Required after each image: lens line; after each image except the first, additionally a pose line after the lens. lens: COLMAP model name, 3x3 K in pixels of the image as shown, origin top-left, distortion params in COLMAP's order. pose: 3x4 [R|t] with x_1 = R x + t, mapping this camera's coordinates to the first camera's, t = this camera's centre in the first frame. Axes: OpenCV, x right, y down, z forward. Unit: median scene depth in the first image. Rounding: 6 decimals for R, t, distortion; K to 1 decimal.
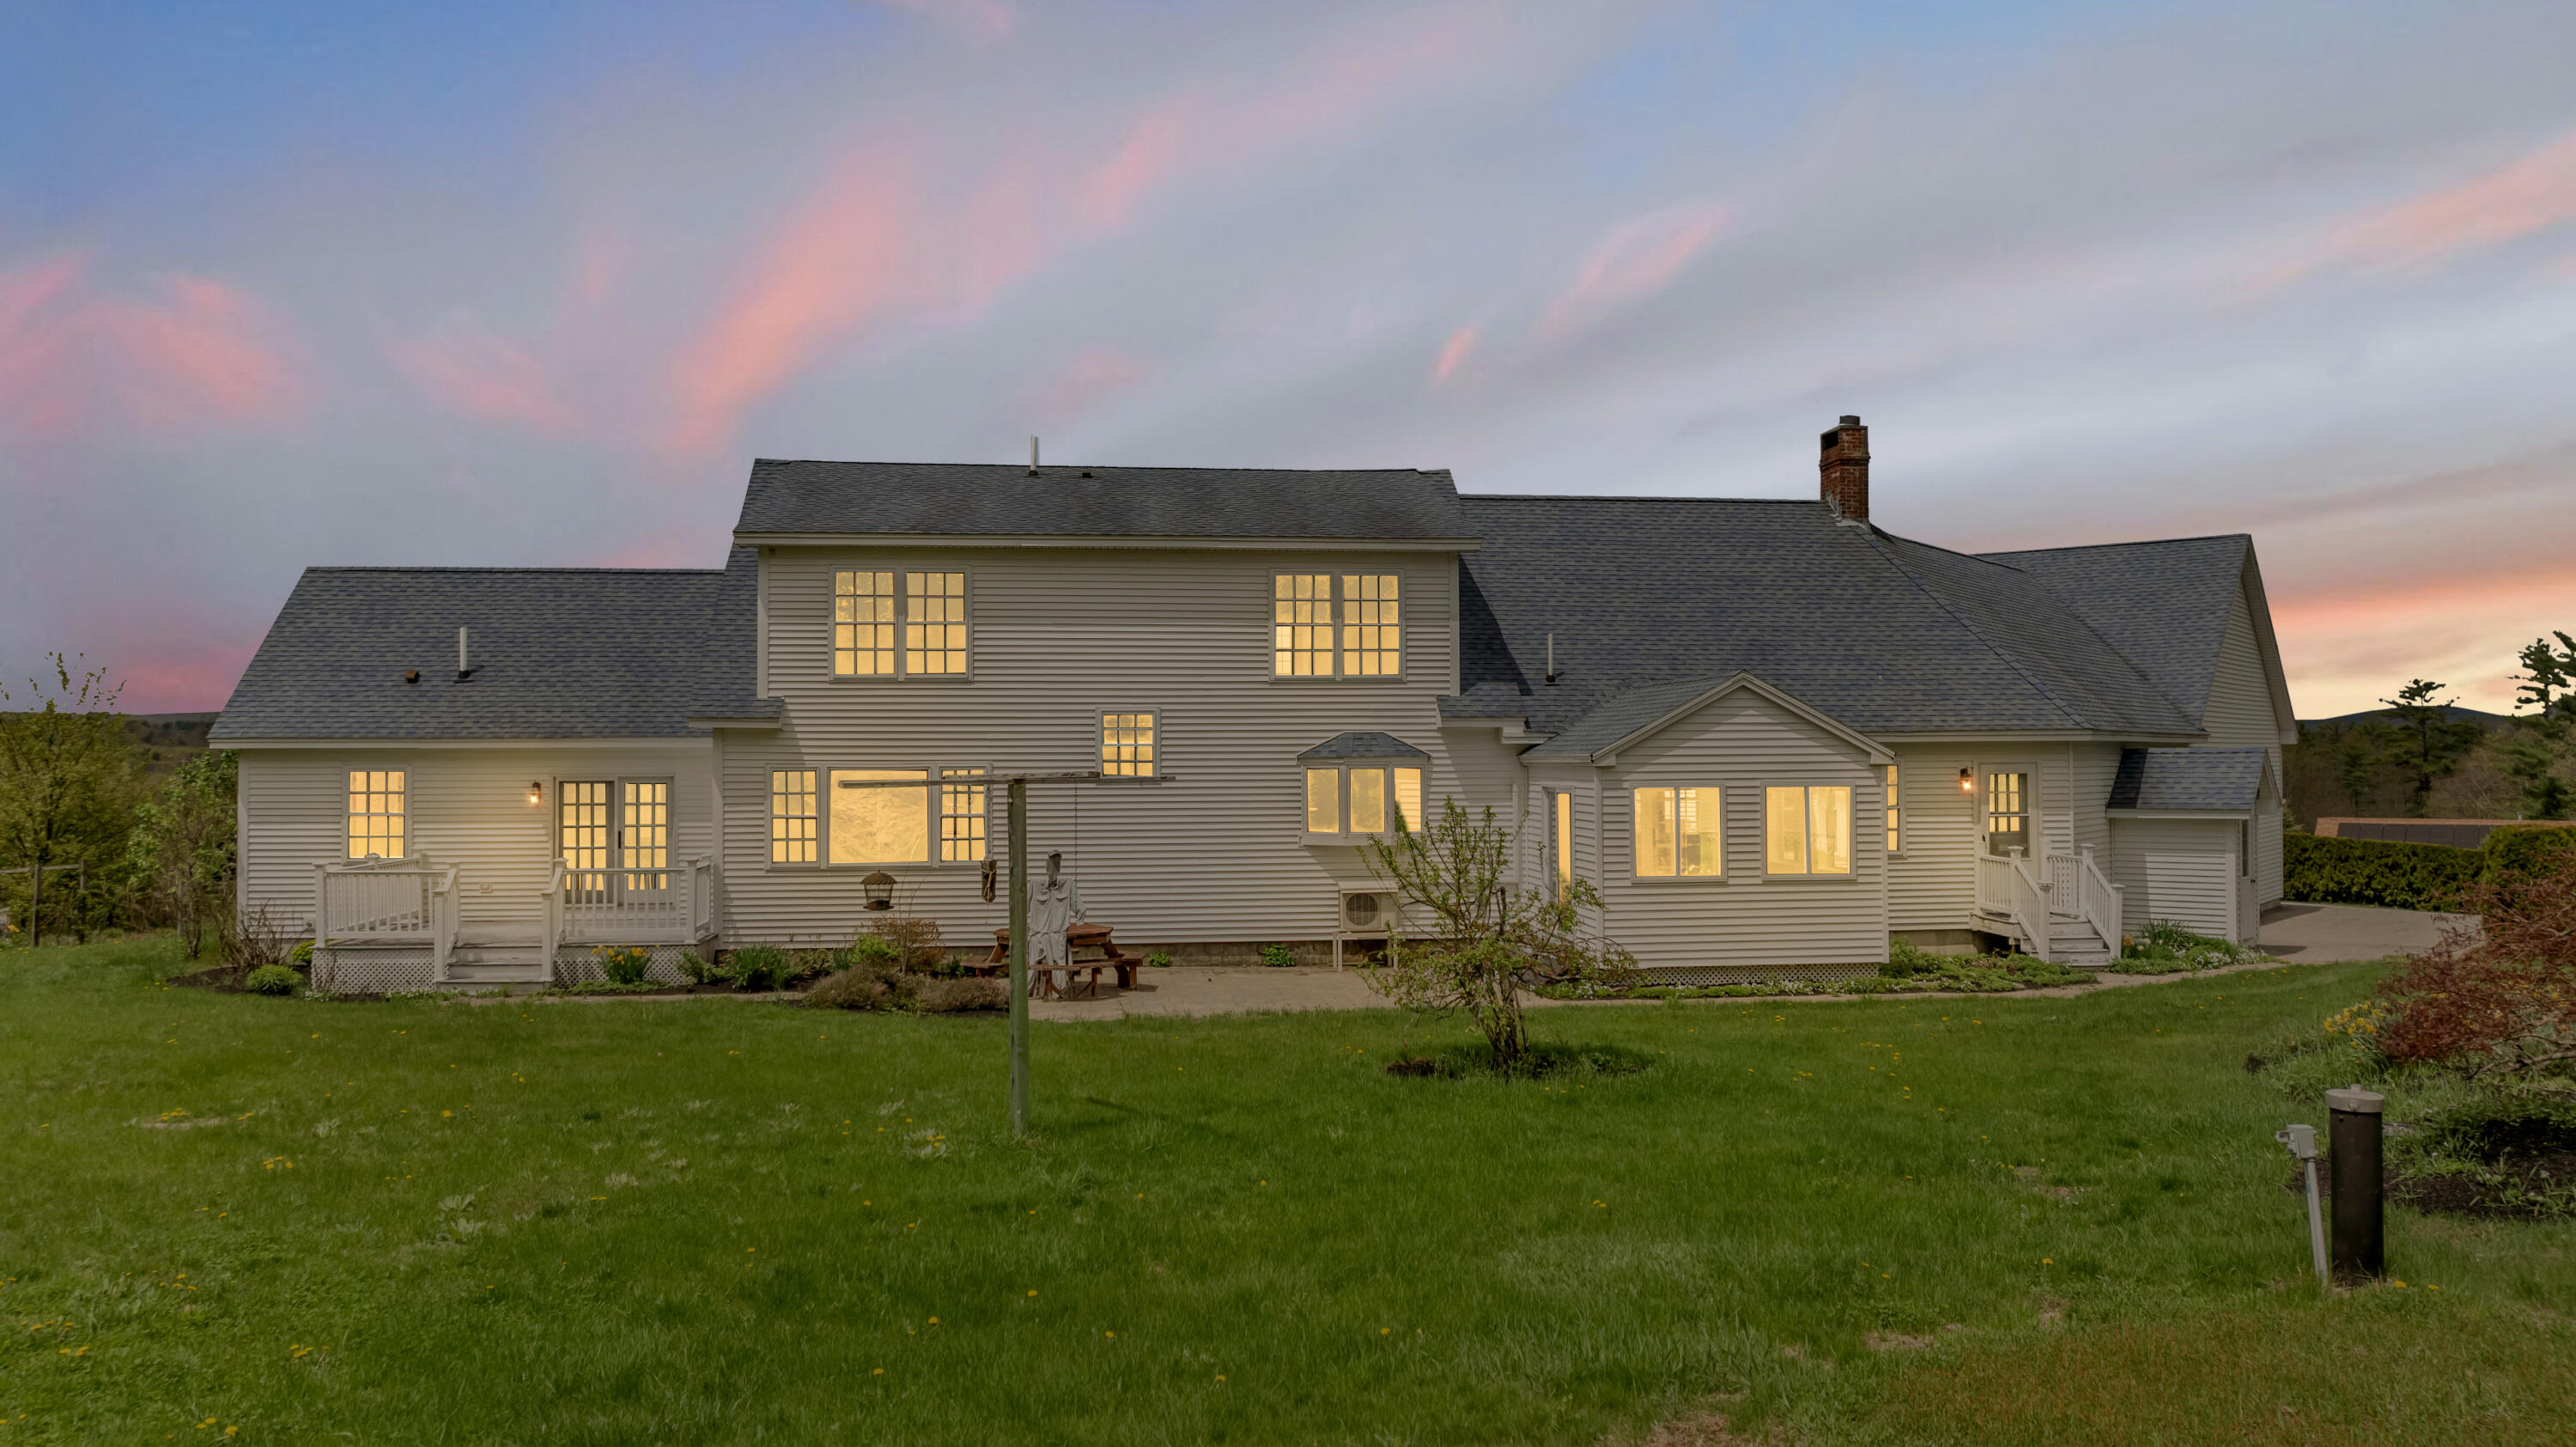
lens RADIAL K [[1841.1, 0, 1288.0], [0, 1841.1, 723.5], [0, 0, 1]] dist [-0.016515, -0.008671]
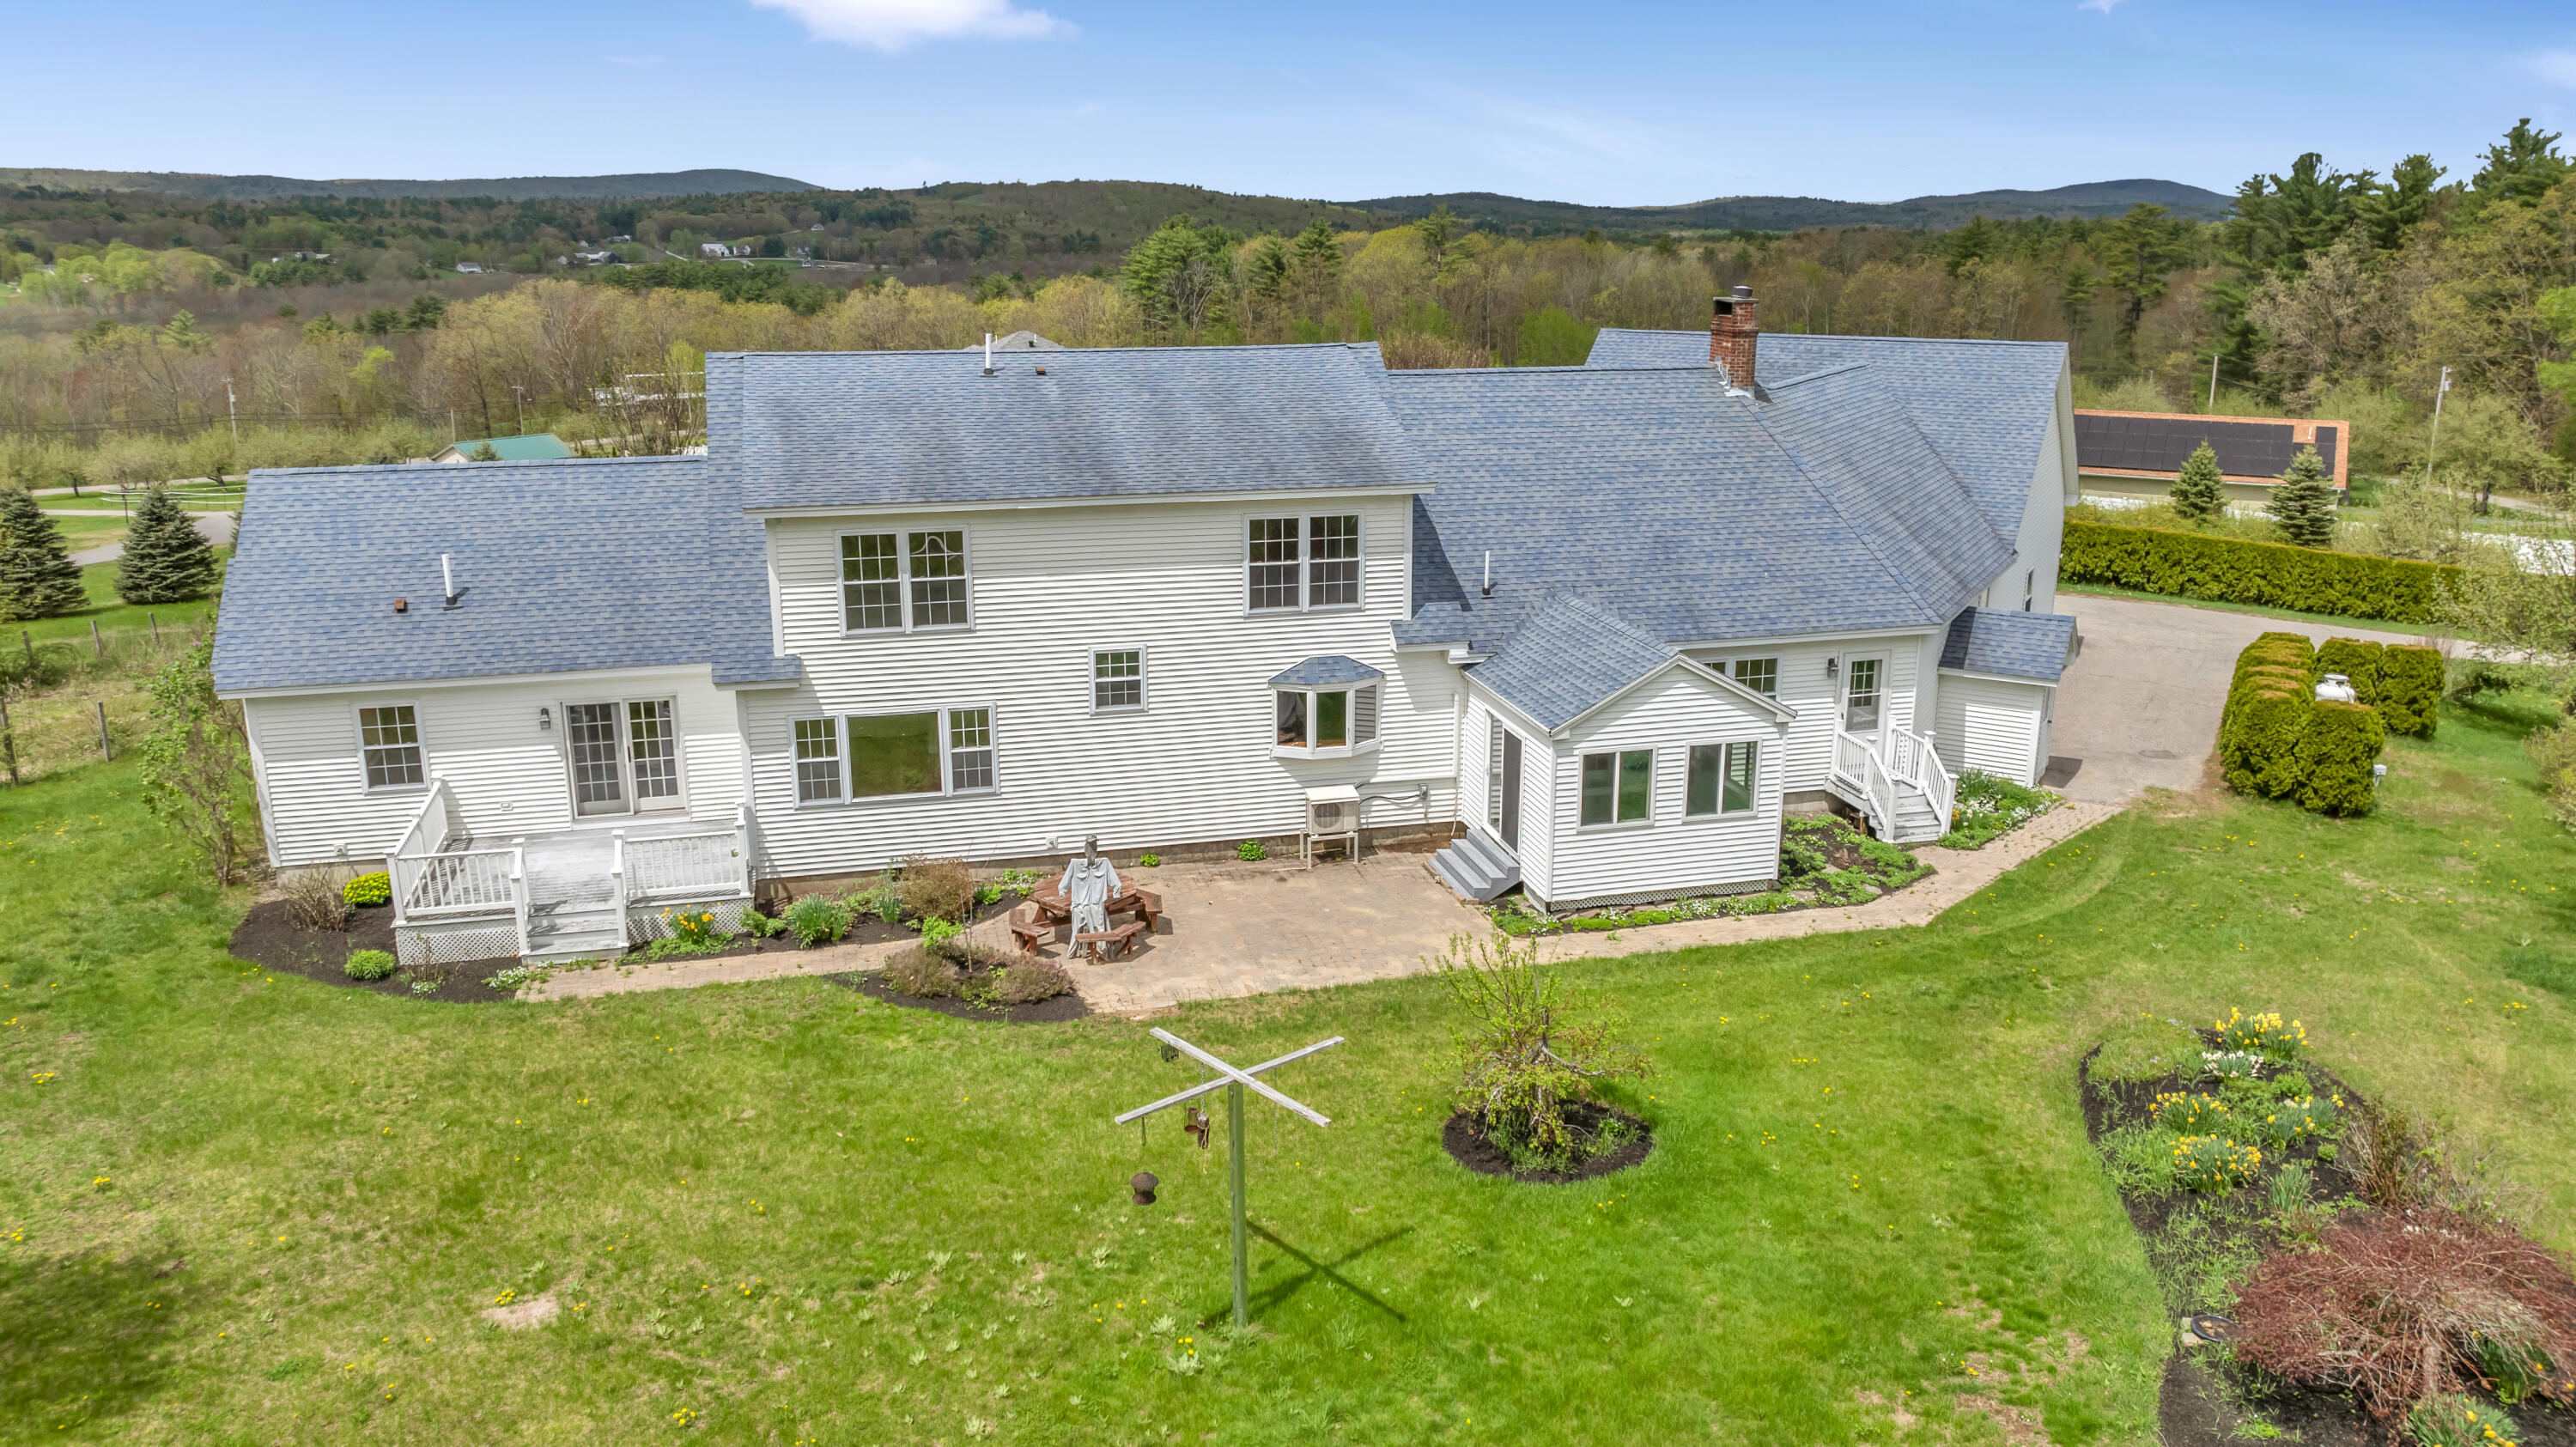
lens RADIAL K [[1841.1, 0, 1288.0], [0, 1841.1, 723.5], [0, 0, 1]] dist [-0.016515, -0.008671]
pose [[0.990280, -0.033124, 0.135090, -0.129854], [-0.006813, 0.958512, 0.284972, -0.265272], [-0.138925, -0.283123, 0.948969, -0.063504]]
